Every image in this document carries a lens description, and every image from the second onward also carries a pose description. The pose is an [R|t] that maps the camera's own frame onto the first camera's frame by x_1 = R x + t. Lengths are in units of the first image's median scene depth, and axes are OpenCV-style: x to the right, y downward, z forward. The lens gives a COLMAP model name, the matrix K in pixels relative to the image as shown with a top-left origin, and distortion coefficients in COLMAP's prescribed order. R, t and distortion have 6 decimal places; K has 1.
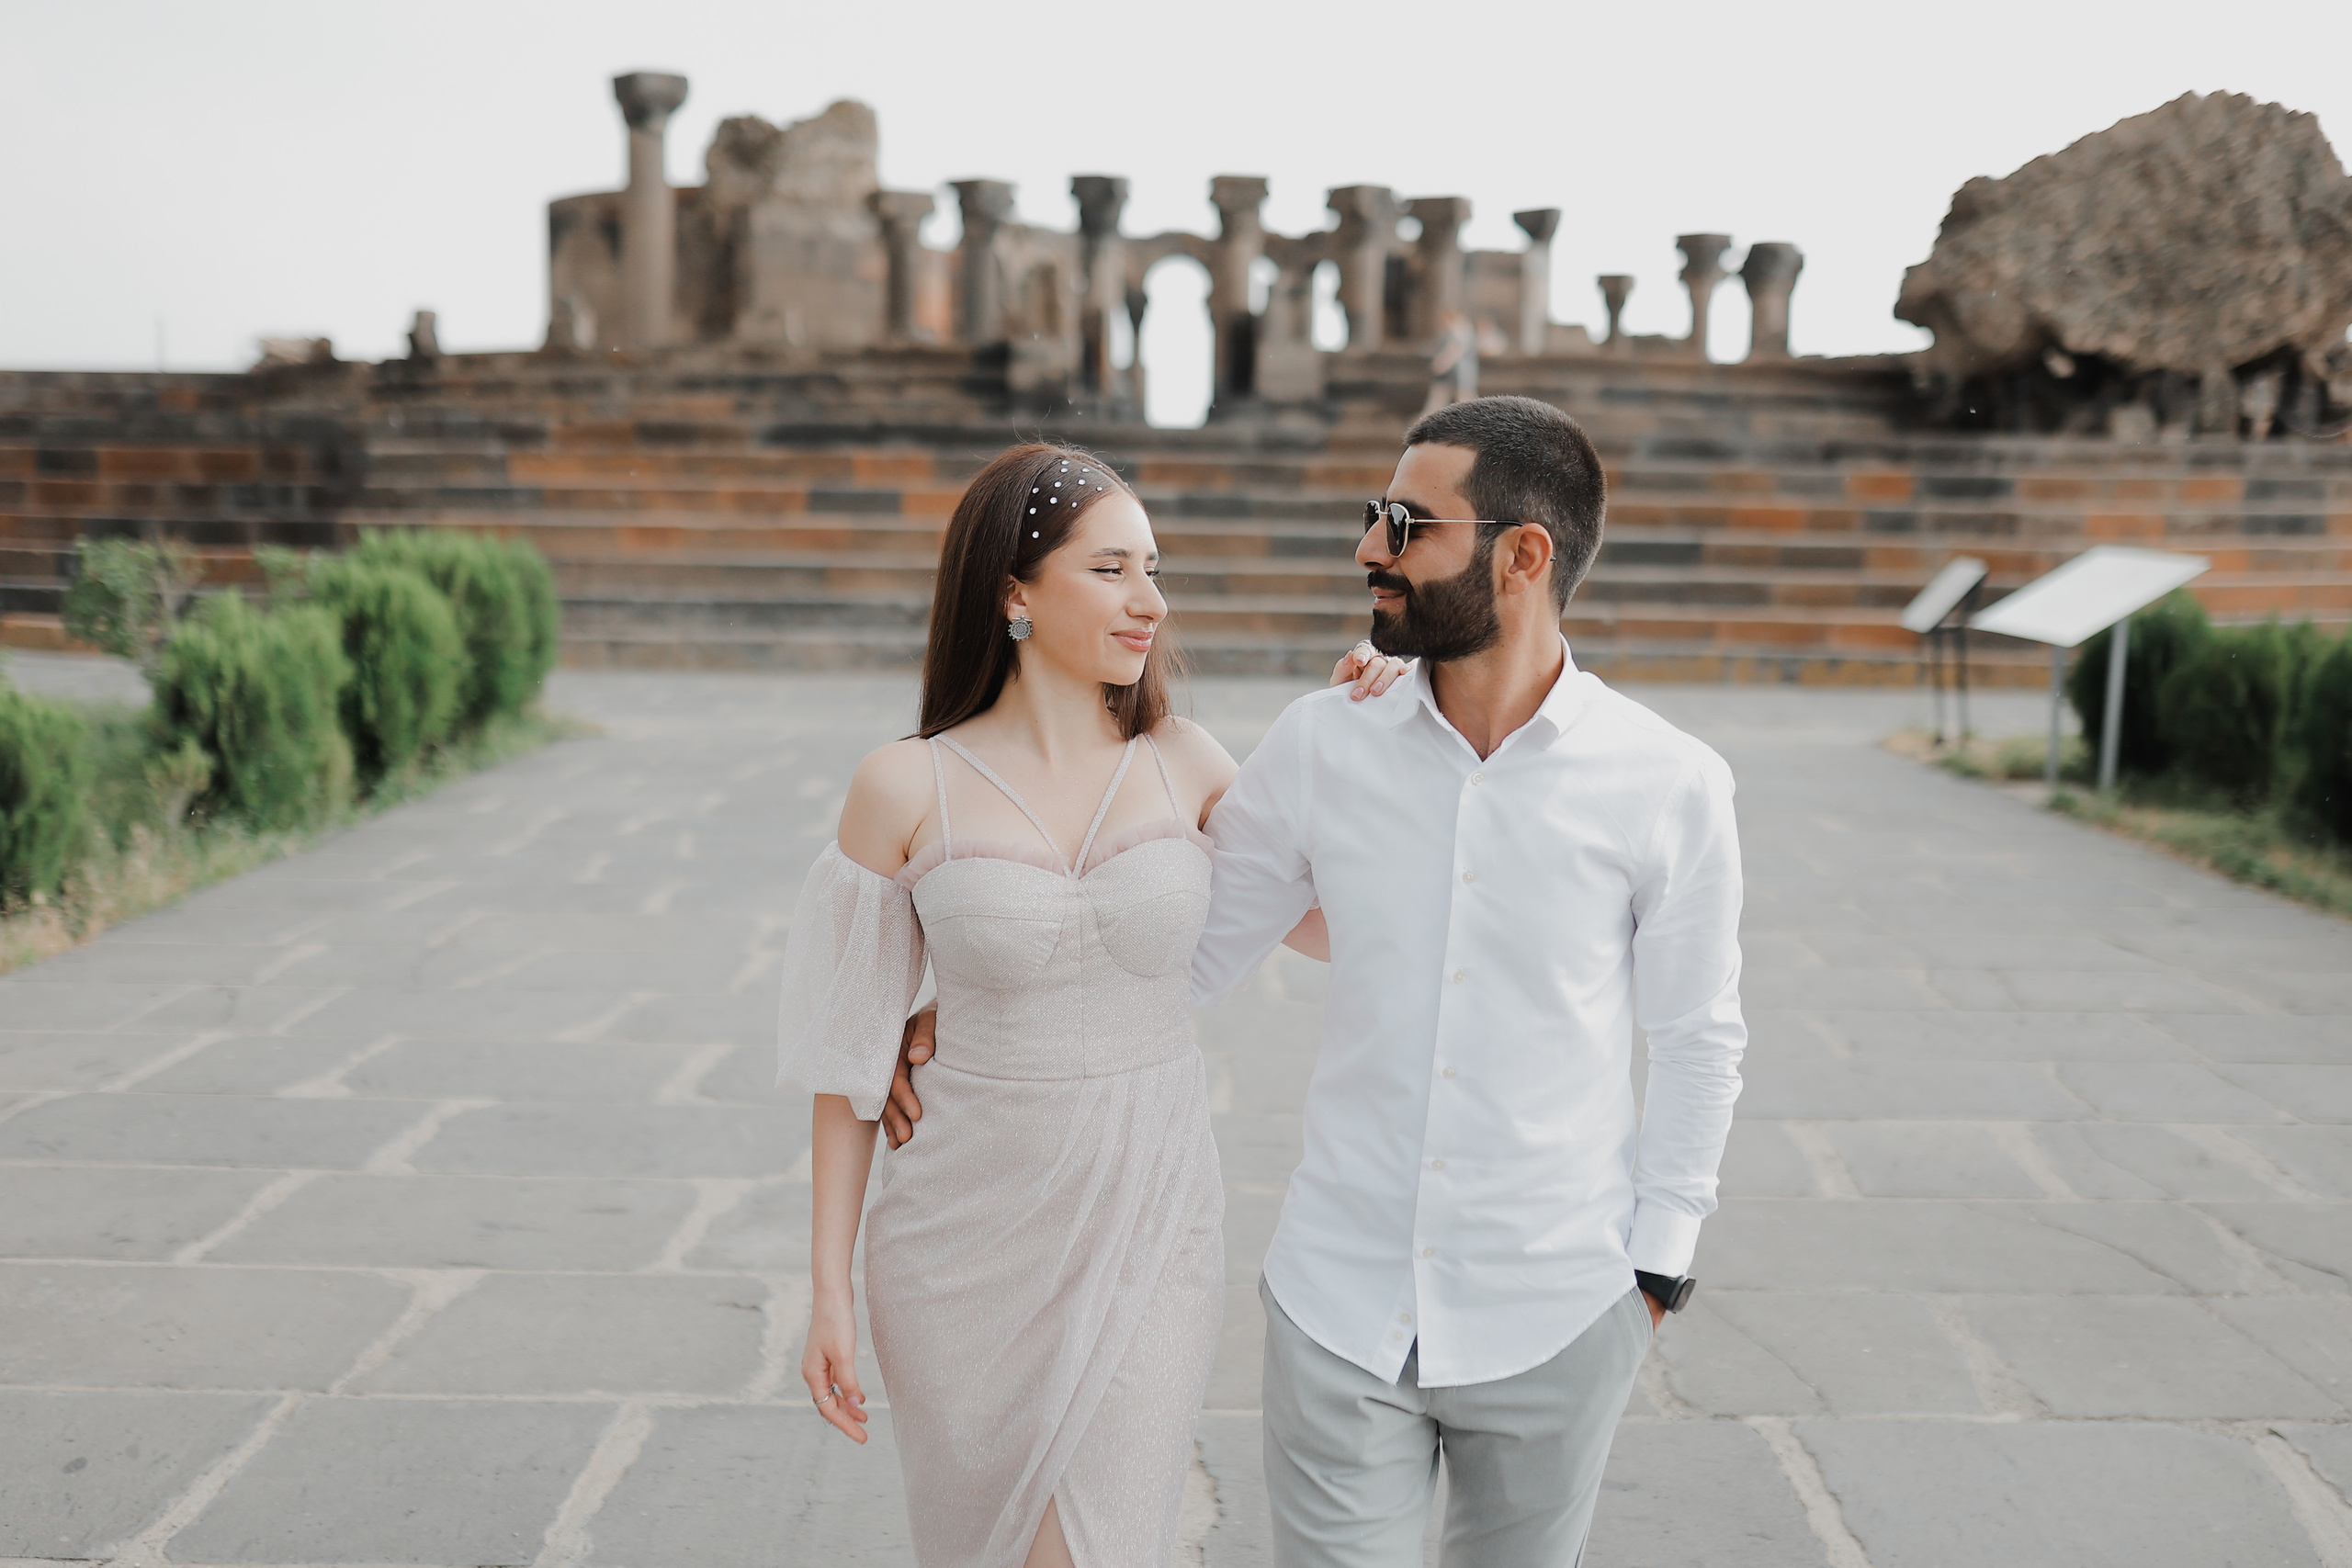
lens RADIAL K [[2248.6, 0, 1176.0], [0, 2248.6, 784.0], [0, 0, 1]] dist [-0.062060, 0.087804]
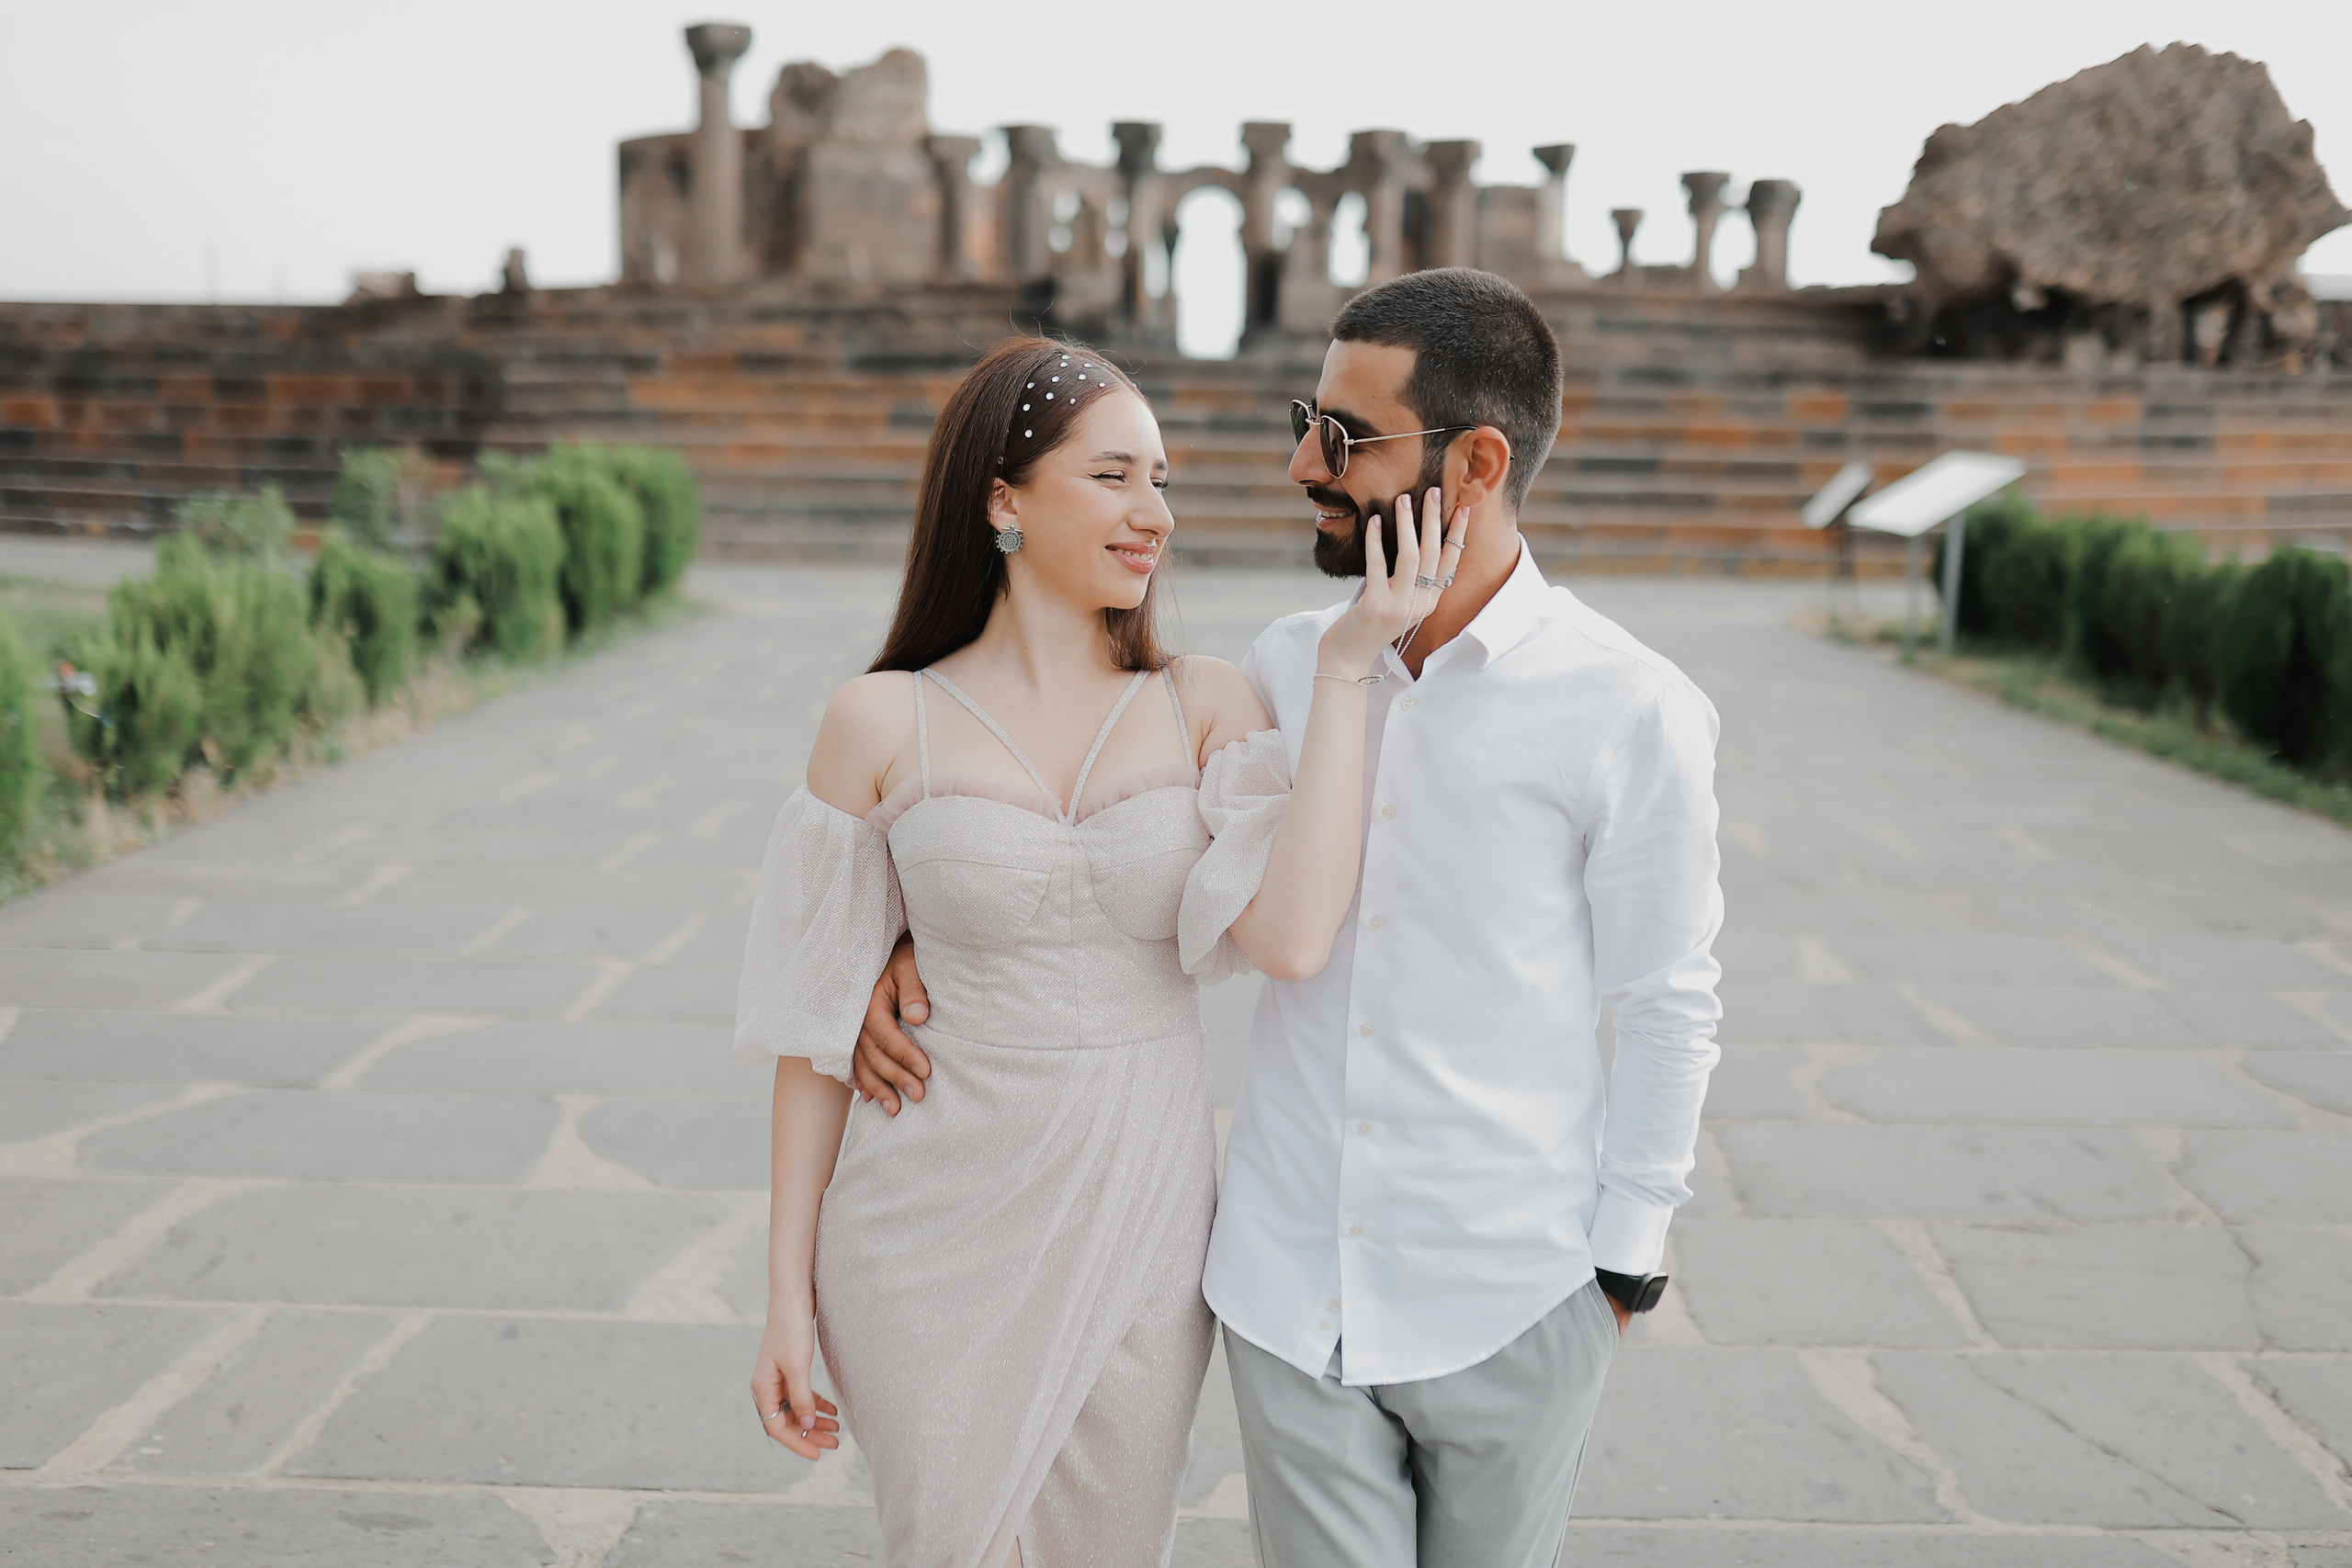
lens RADIAL K [[2248.6, 0, 1176.0], [0, 2248.6, 784.0], [0, 0, 1]] dist [-0.062060, 0.087804]
pose [[0.999894, 0.002302, -0.014392, 0.001147], [-0.001834, 0.999472, 0.032431, 0.014721], [0.014459, -0.032402, 0.999370, -0.101116]]
